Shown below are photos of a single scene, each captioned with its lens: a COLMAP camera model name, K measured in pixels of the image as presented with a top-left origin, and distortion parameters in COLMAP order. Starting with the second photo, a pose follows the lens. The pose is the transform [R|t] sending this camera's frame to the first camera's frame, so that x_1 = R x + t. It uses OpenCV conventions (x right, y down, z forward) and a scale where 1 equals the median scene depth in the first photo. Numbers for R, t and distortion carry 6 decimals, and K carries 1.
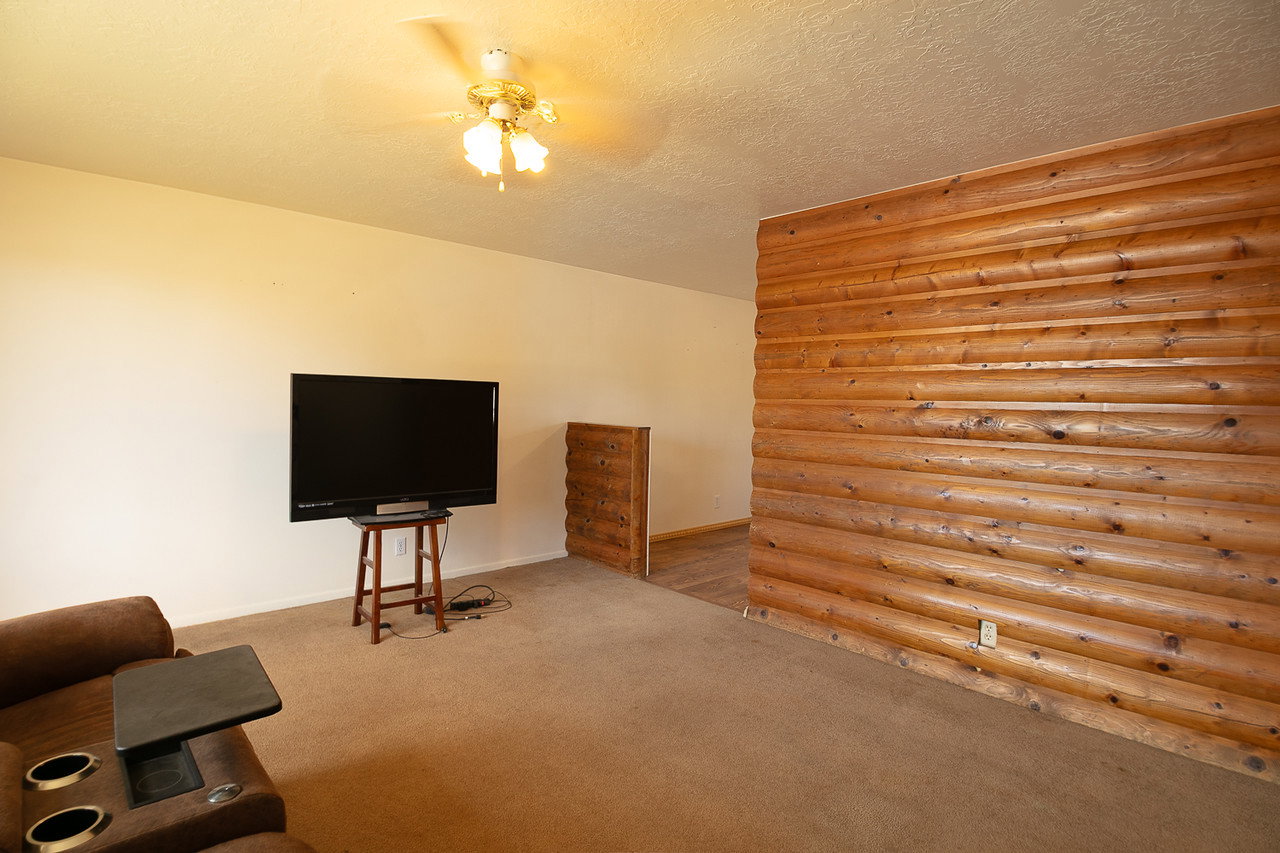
lens RADIAL K [[640.8, 0, 640.0], [0, 640.8, 426.5], [0, 0, 1]] dist [0.000532, 0.000065]
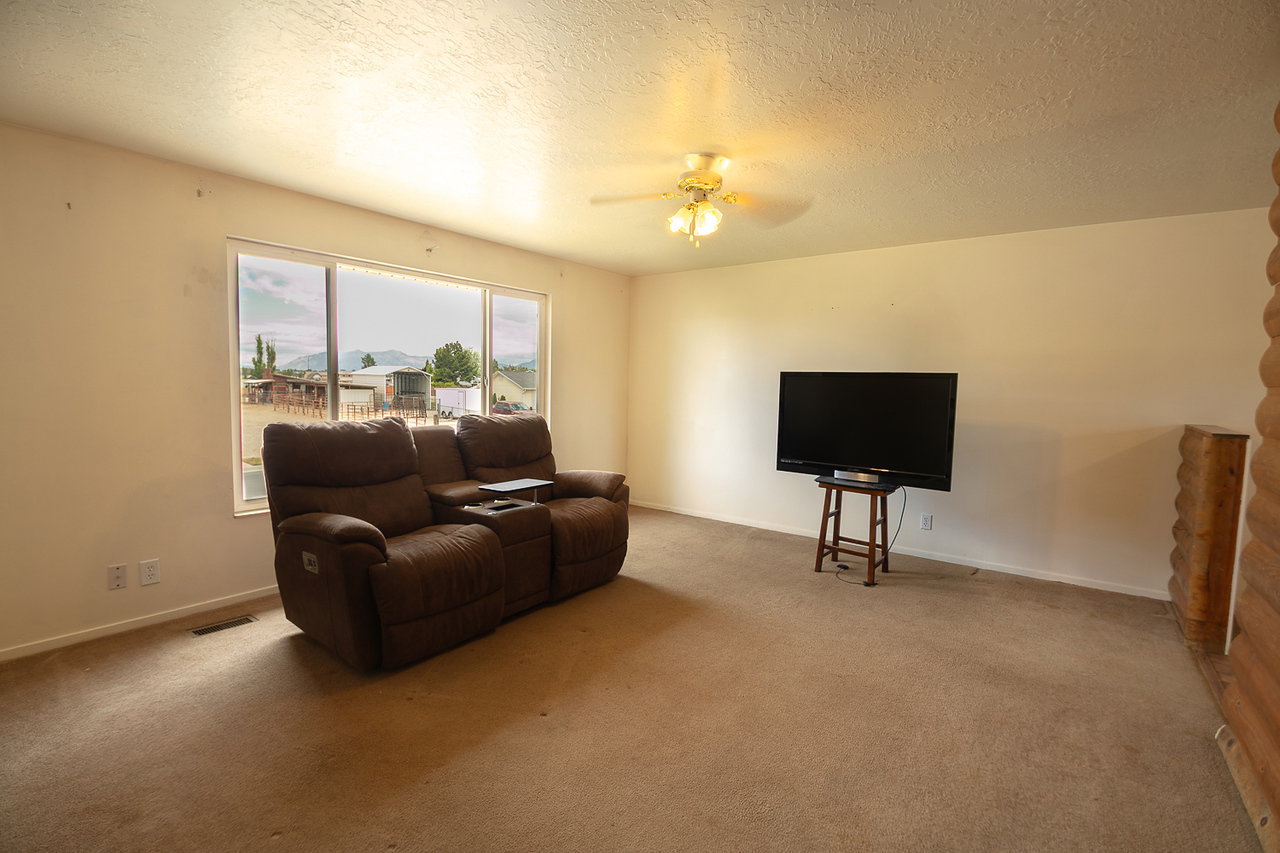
lens RADIAL K [[602.0, 0, 640.0], [0, 602.0, 426.5], [0, 0, 1]] dist [-0.000444, -0.000256]
pose [[0.180349, 0.053788, -0.982131, 0.674660], [-0.059017, 0.997296, 0.043781, 0.003083], [0.981831, 0.050067, 0.183036, 0.359341]]
